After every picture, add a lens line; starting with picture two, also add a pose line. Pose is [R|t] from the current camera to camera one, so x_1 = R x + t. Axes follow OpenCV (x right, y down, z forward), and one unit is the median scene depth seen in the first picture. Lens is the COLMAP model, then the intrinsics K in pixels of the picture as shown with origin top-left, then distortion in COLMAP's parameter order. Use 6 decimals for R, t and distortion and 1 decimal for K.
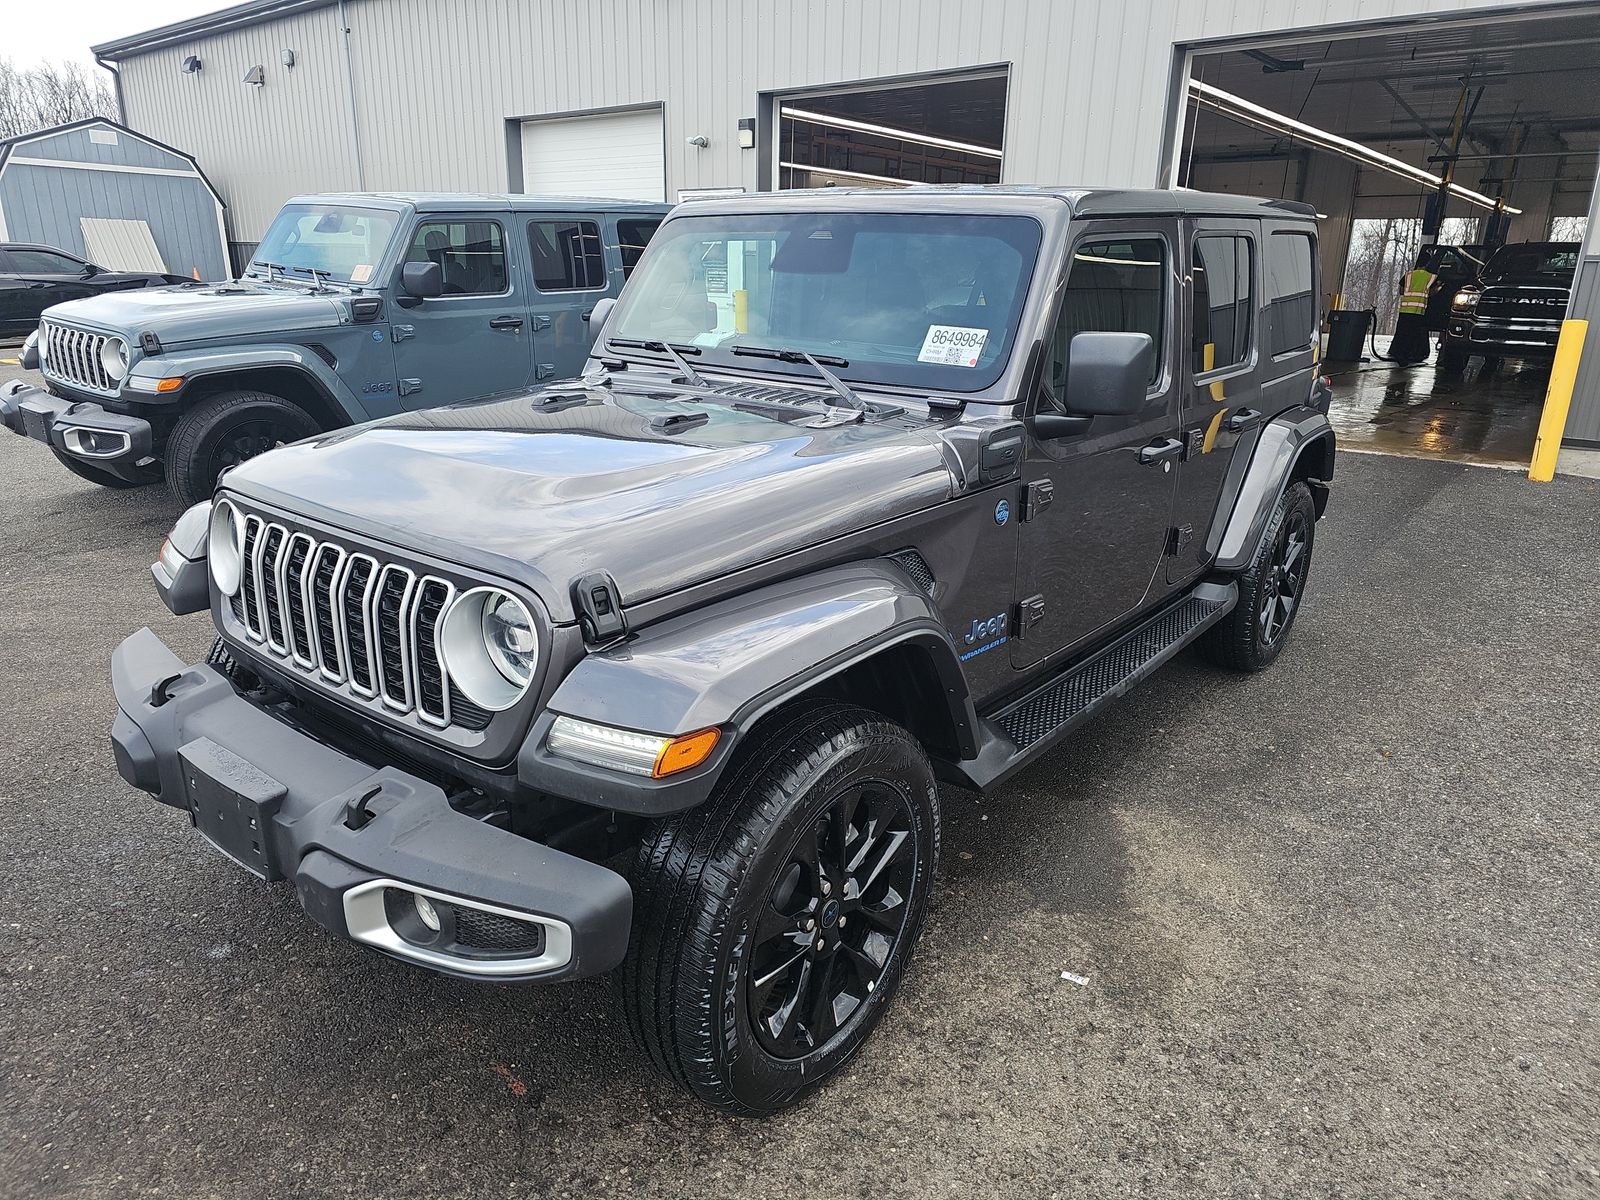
lens RADIAL K [[1049.4, 0, 800.0], [0, 1049.4, 600.0], [0, 0, 1]] dist [0.051369, -0.046764]
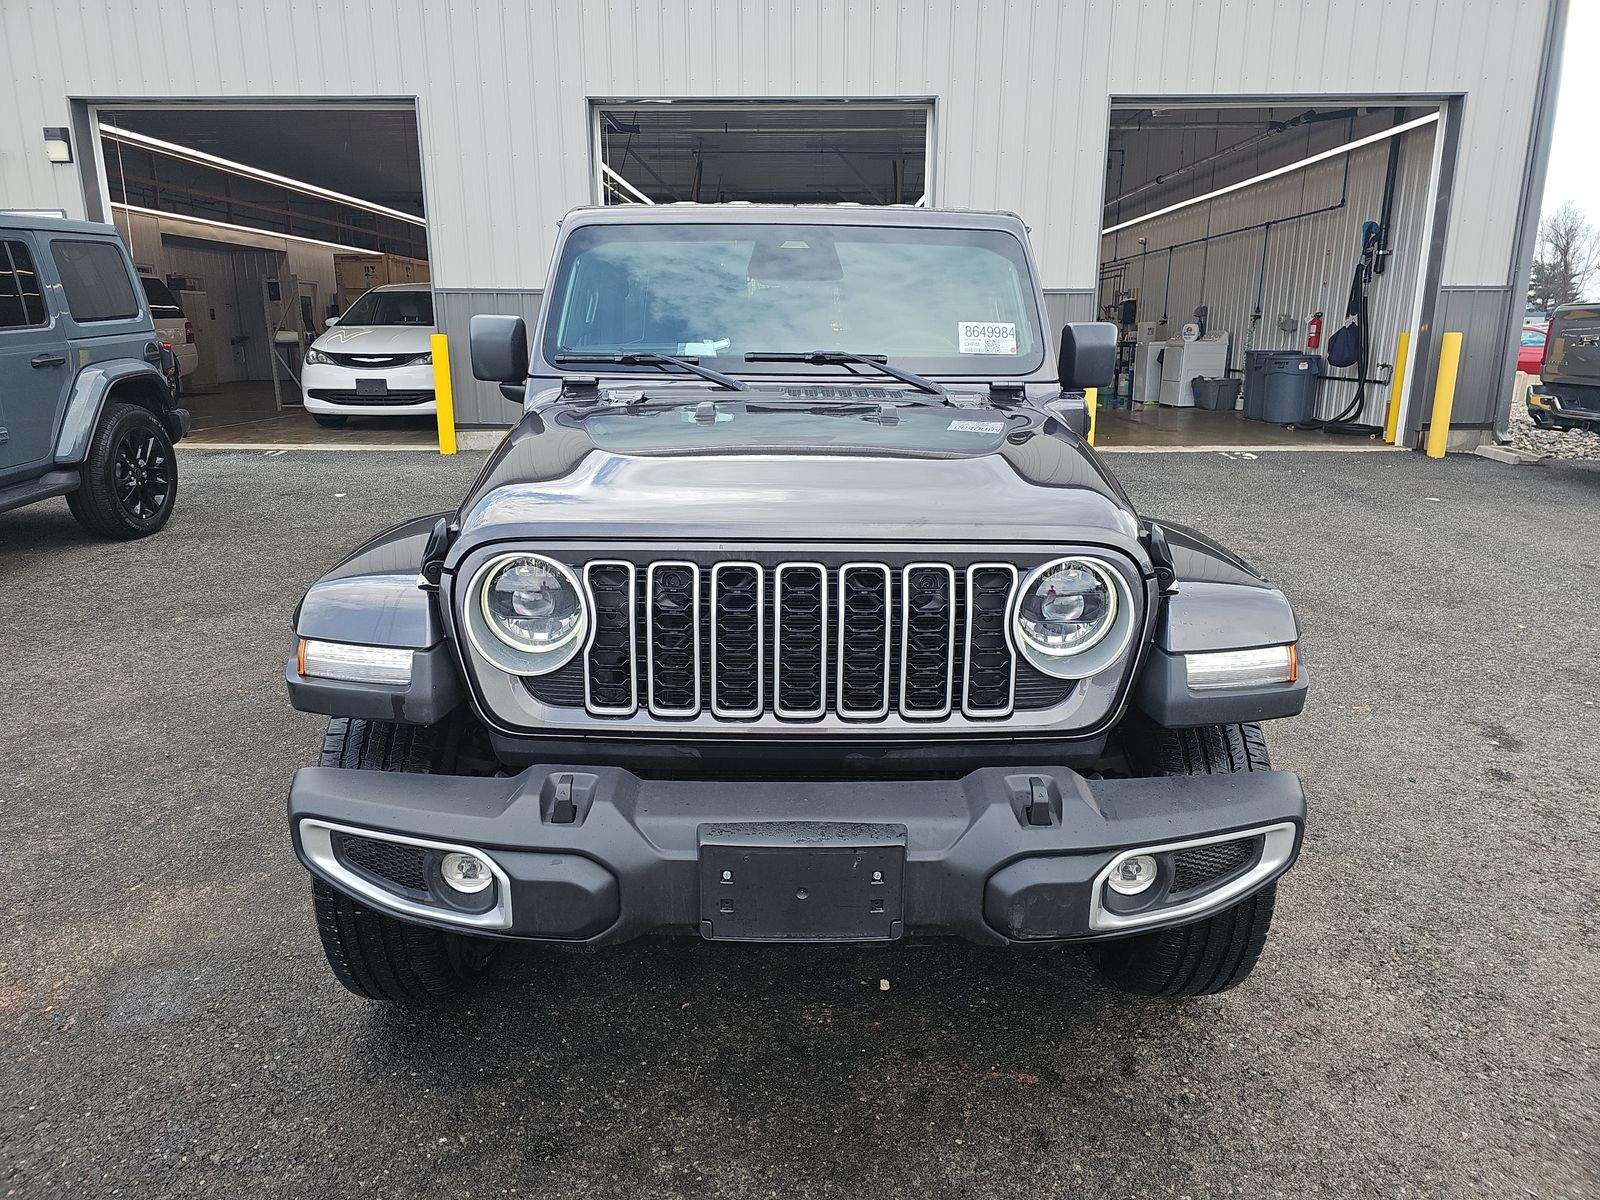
lens RADIAL K [[1040.9, 0, 794.0], [0, 1040.9, 586.3], [0, 0, 1]] dist [0.053232, -0.051529]
pose [[0.774144, -0.173645, 0.608727, -0.597655], [0.203857, 0.978797, 0.019957, -0.031762], [-0.599286, 0.108644, 0.793128, 0.191911]]
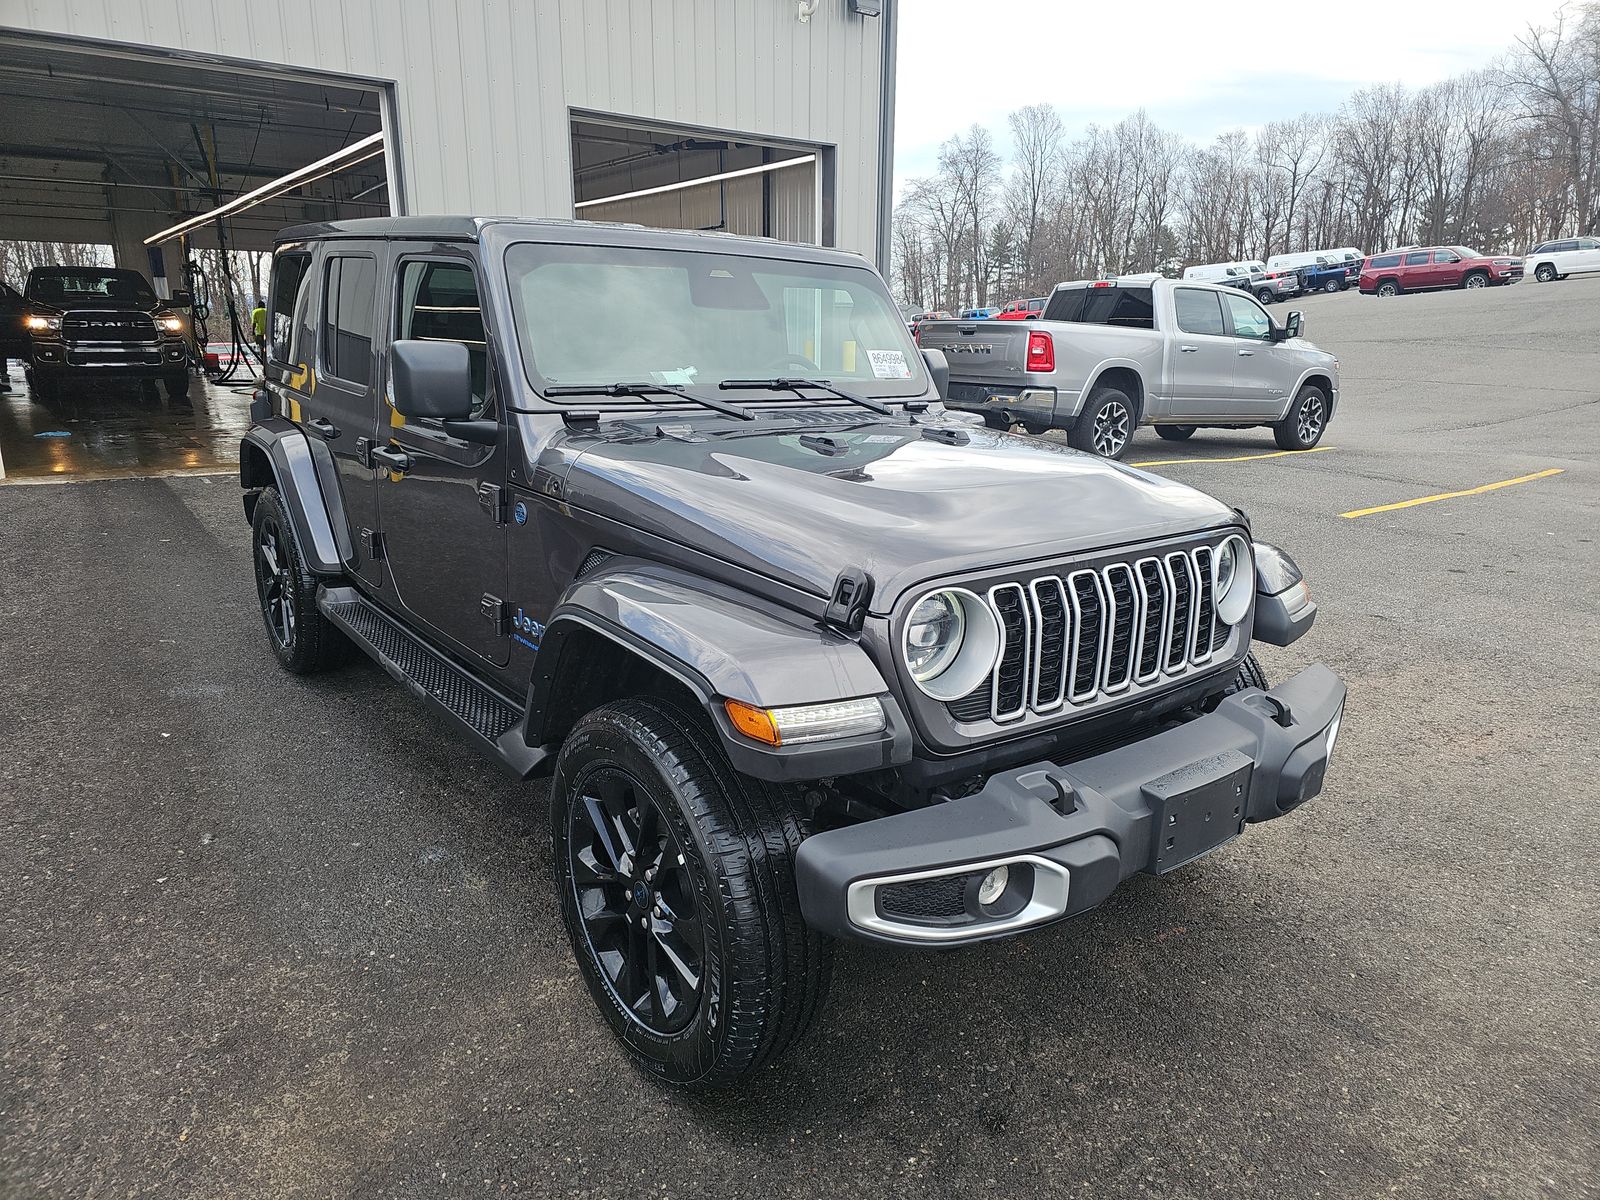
lens RADIAL K [[1049.4, 0, 800.0], [0, 1049.4, 600.0], [0, 0, 1]] dist [0.051369, -0.046764]
pose [[0.234255, -0.263596, 0.935757, -0.940580], [0.280167, 0.940008, 0.194657, -0.195964], [-0.930930, 0.216569, 0.294052, 0.606830]]
